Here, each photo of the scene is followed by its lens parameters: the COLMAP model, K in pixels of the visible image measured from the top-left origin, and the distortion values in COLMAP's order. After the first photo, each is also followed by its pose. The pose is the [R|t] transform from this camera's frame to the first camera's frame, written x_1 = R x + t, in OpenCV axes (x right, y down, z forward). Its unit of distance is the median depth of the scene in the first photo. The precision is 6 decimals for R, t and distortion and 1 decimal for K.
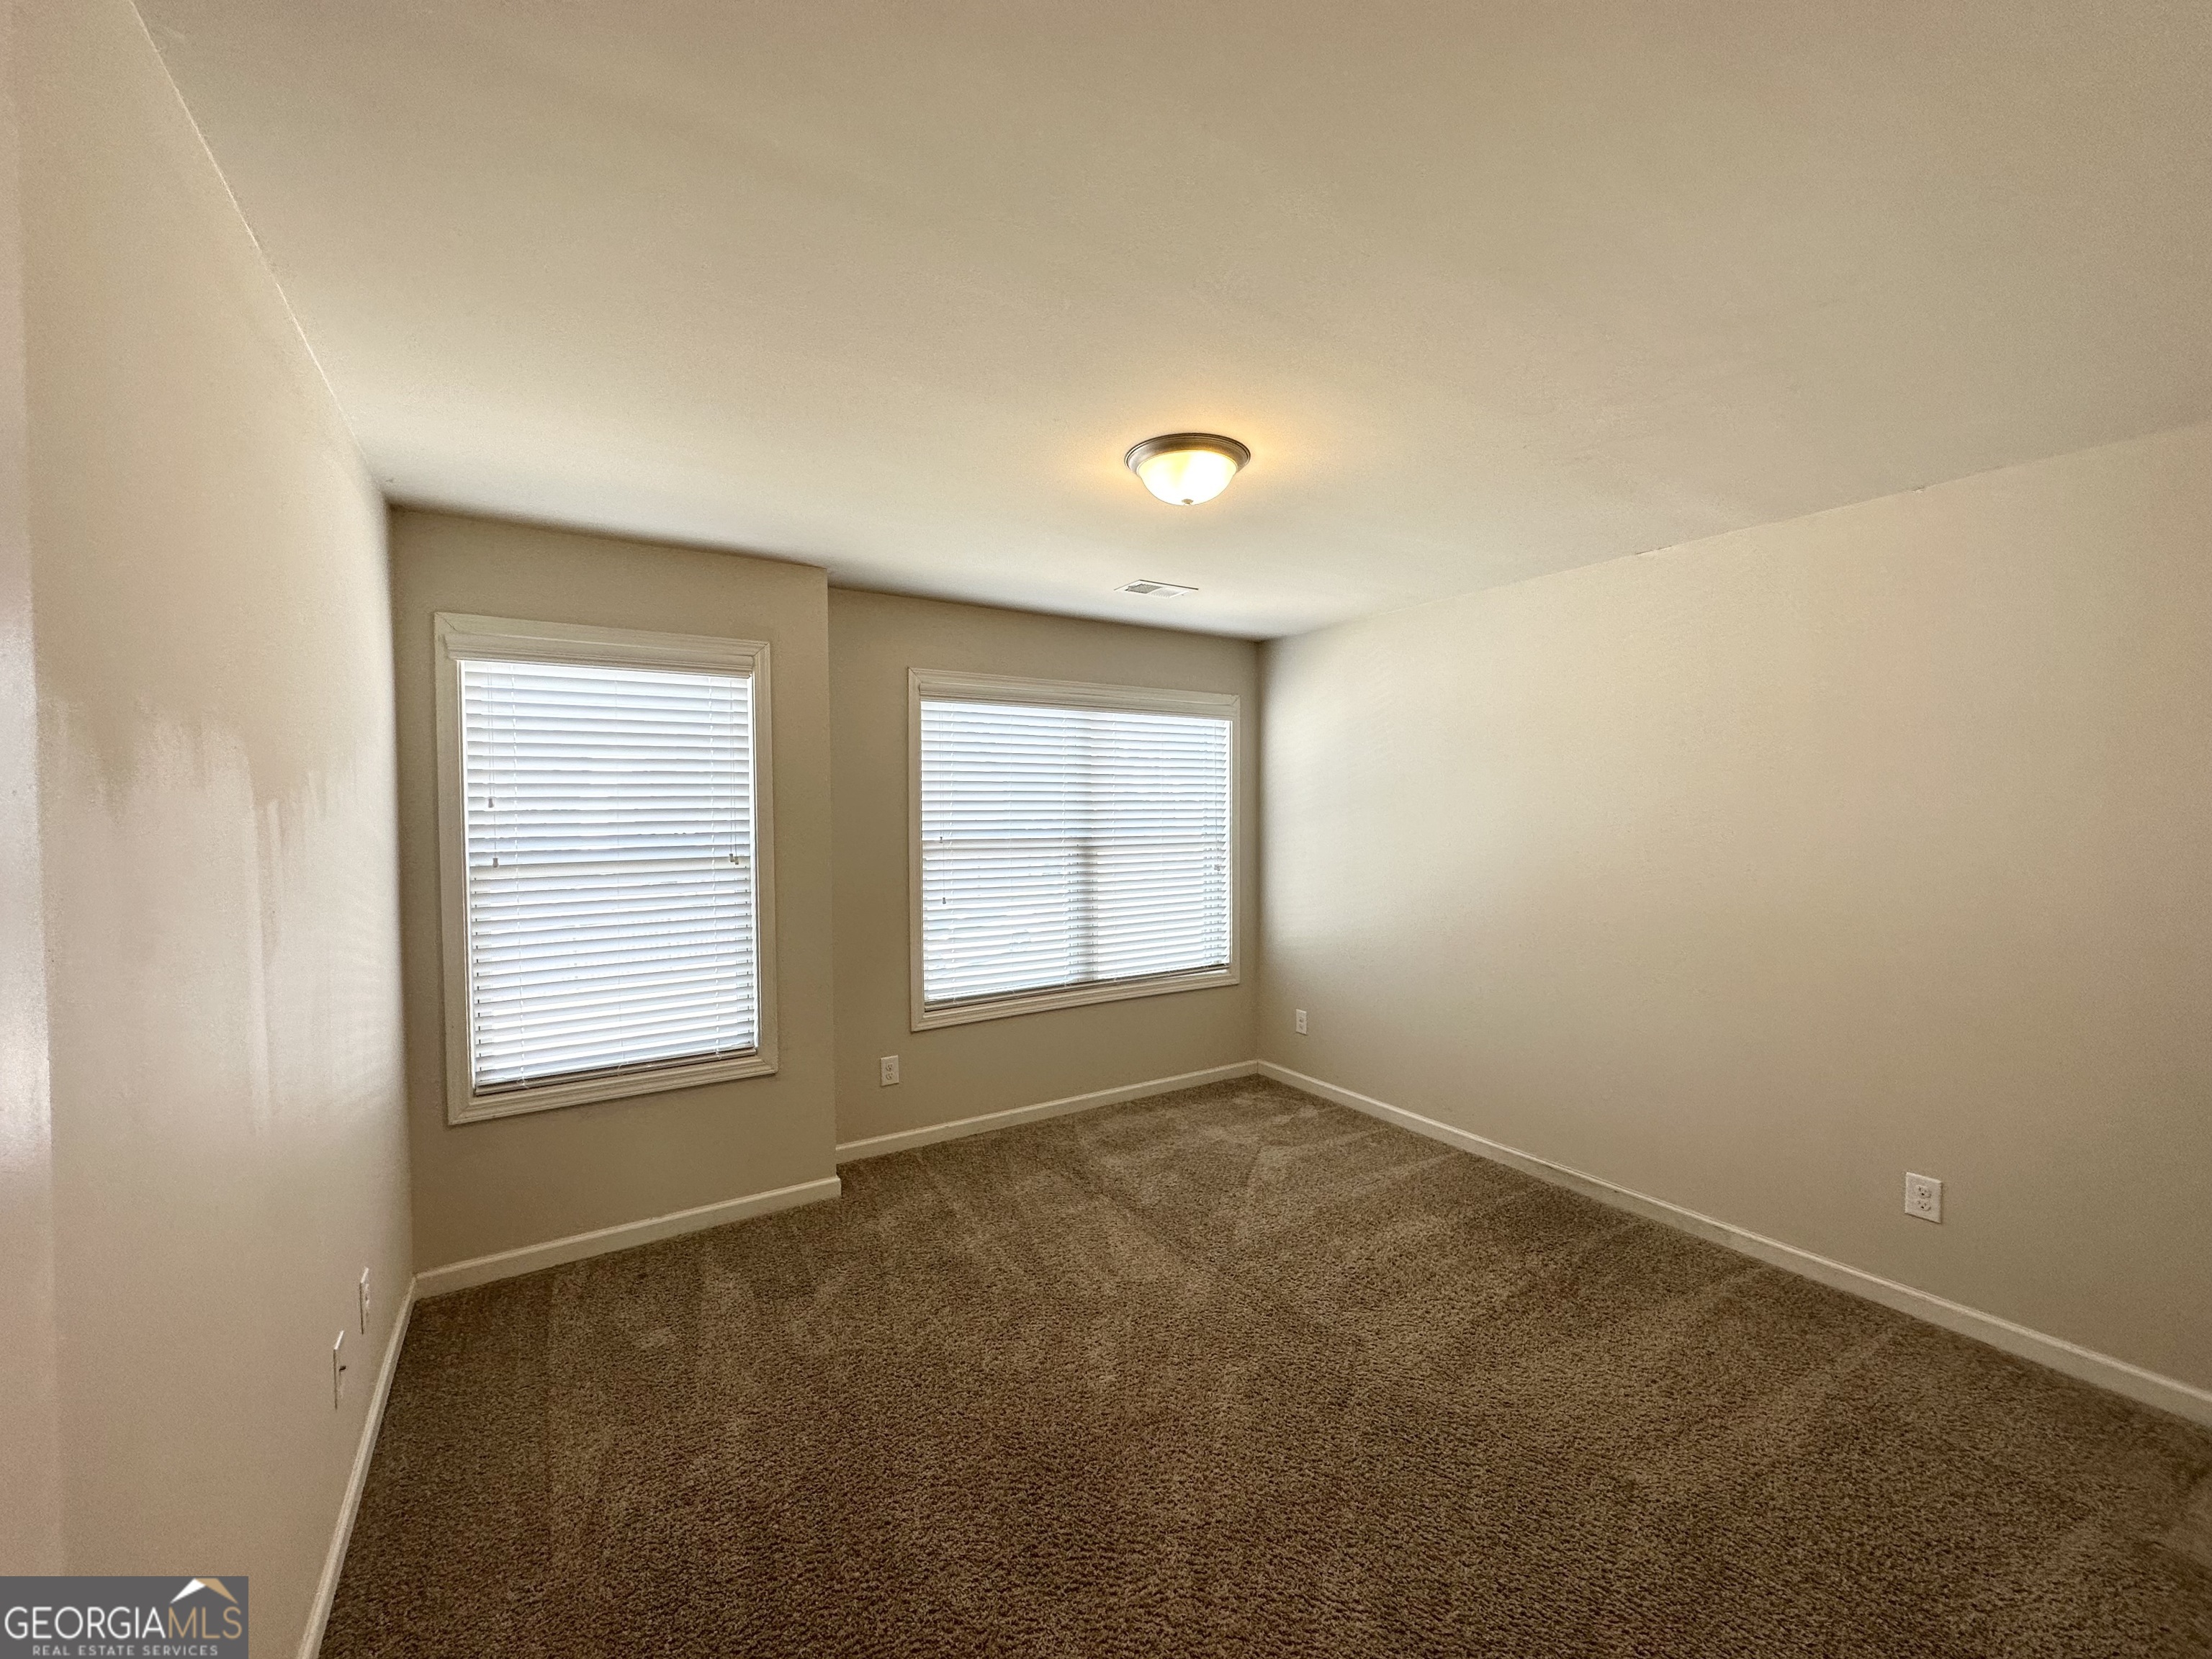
lens RADIAL K [[885.9, 0, 1095.6], [0, 885.9, 820.2], [0, 0, 1]] dist [0.020096, 0.000265]
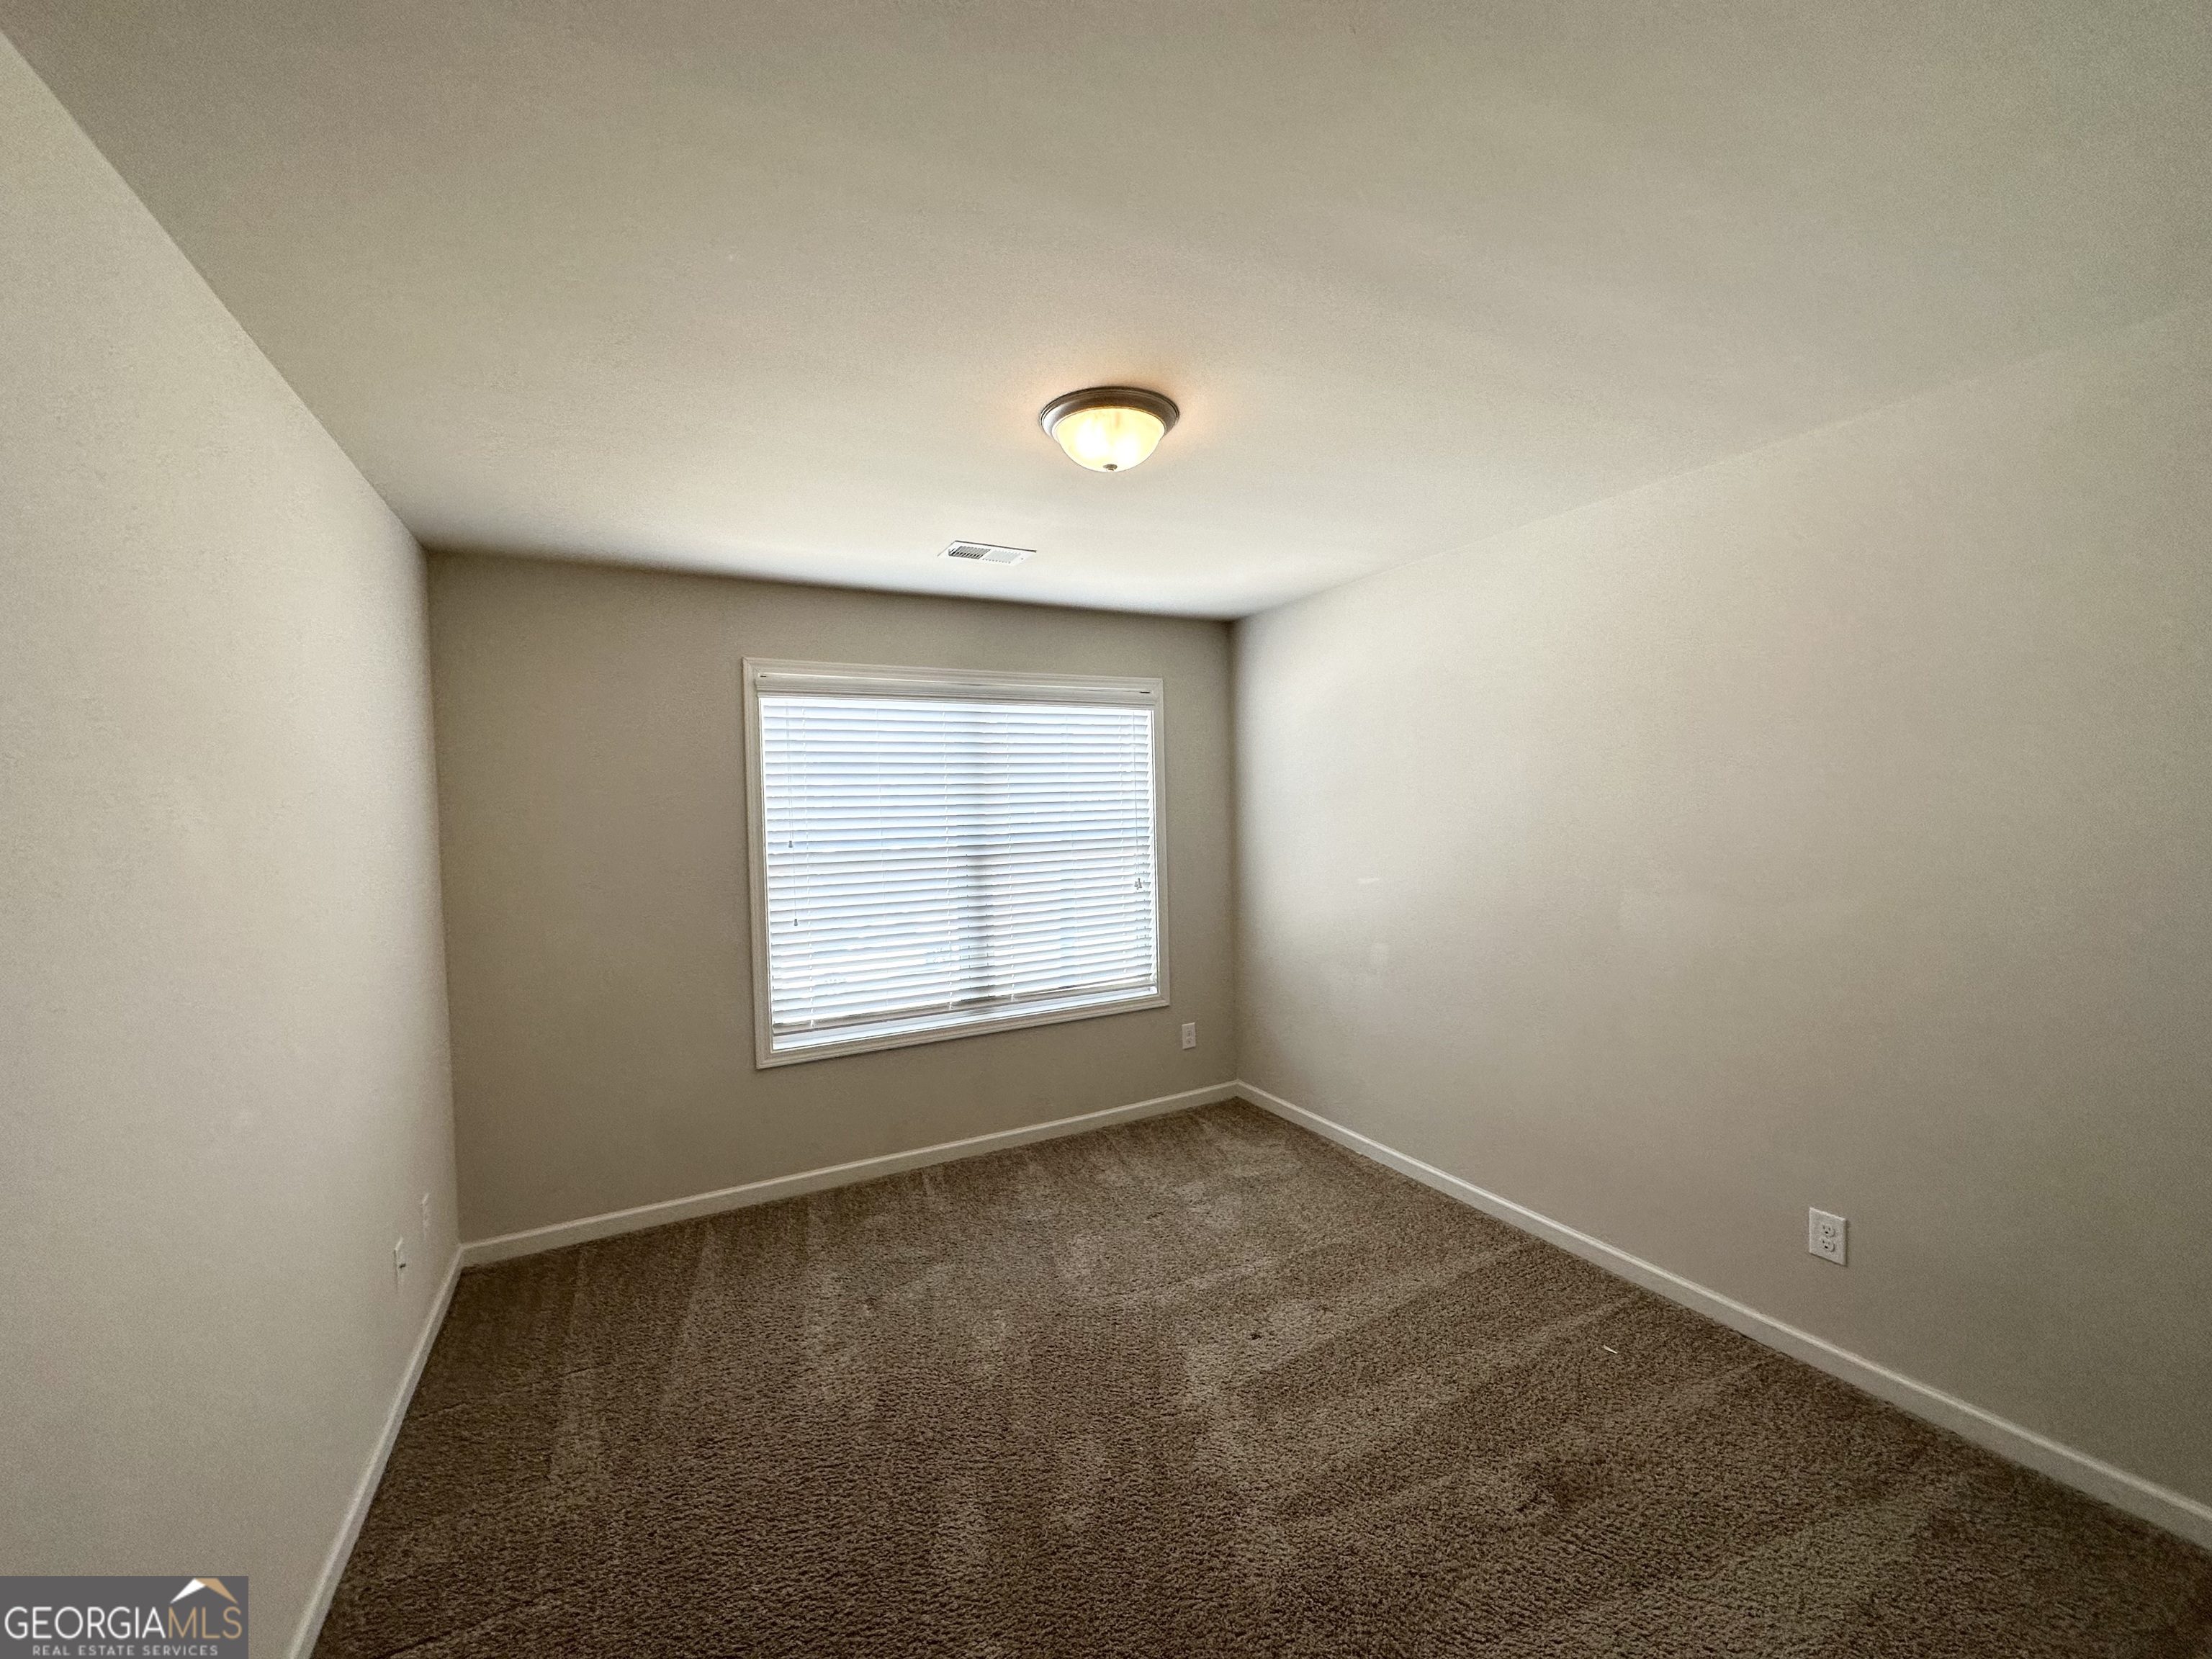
lens RADIAL K [[888.2, 0, 1121.2], [0, 888.2, 817.9], [0, 0, 1]] dist [-0.014456, -0.000402]
pose [[0.997846, -0.026821, -0.059873, 0.178478], [0.026652, 0.999638, -0.003610, -0.000616], [0.059949, 0.002007, 0.998199, 0.119470]]
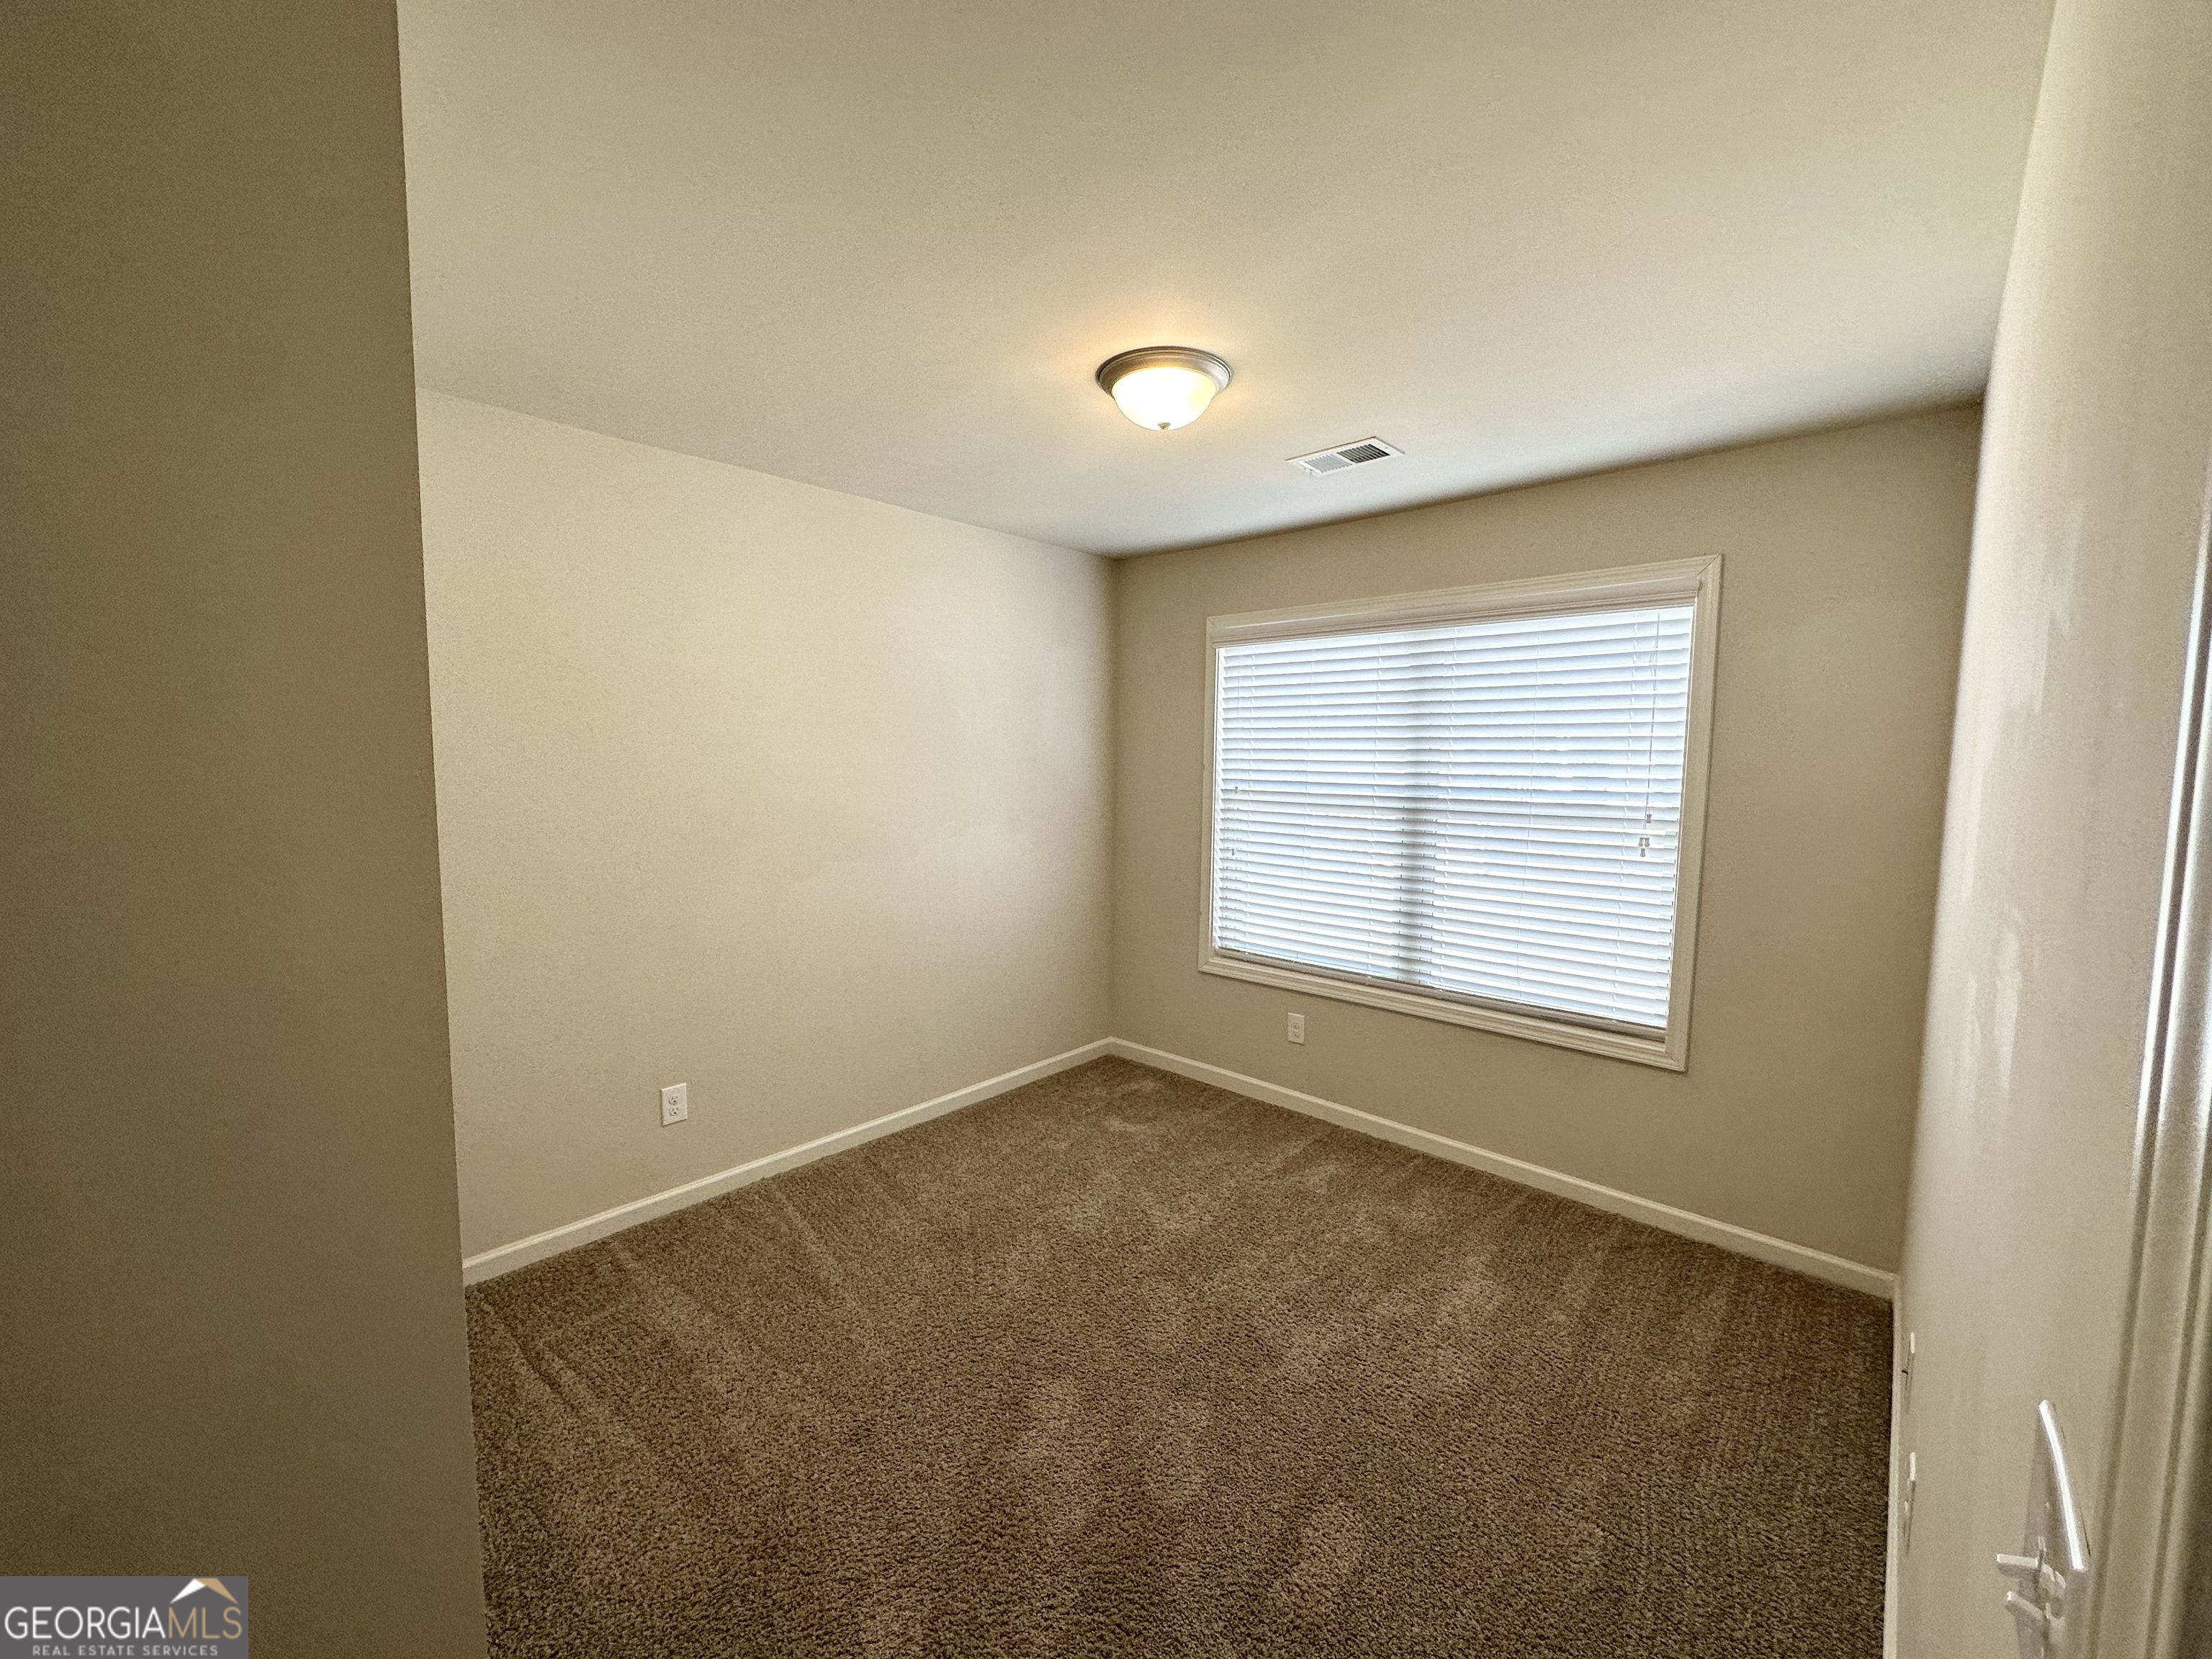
lens RADIAL K [[885.9, 0, 1118.9], [0, 885.9, 838.9], [0, 0, 1]] dist [0.020096, 0.000265]
pose [[0.286444, 0.095988, -0.953277, 0.621400], [-0.025011, 0.995379, 0.092712, -0.009102], [0.957771, -0.002714, 0.287521, 0.511211]]
